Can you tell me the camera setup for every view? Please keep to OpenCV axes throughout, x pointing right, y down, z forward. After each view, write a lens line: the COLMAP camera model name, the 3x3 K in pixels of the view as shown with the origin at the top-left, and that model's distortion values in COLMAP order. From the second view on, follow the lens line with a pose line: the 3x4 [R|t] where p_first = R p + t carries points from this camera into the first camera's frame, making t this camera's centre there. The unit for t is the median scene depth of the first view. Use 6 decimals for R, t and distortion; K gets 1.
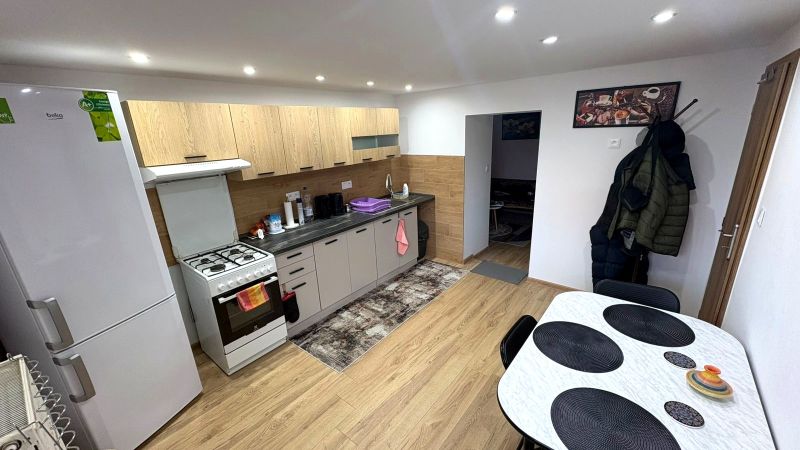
lens RADIAL K [[326.0, 0, 398.7], [0, 326.0, 224.0], [0, 0, 1]] dist [-0.002961, -0.001009]
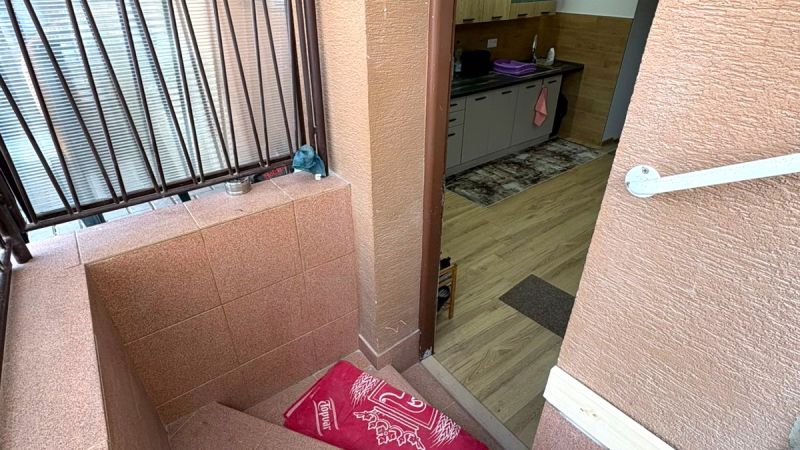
lens RADIAL K [[406.0, 0, 400.7], [0, 406.0, 226.6], [0, 0, 1]] dist [-0.035477, -0.000131]
pose [[0.969670, 0.153728, -0.190020, -0.122483], [-0.094446, 0.952719, 0.288802, 0.080603], [0.225433, -0.262096, 0.938342, -0.313793]]
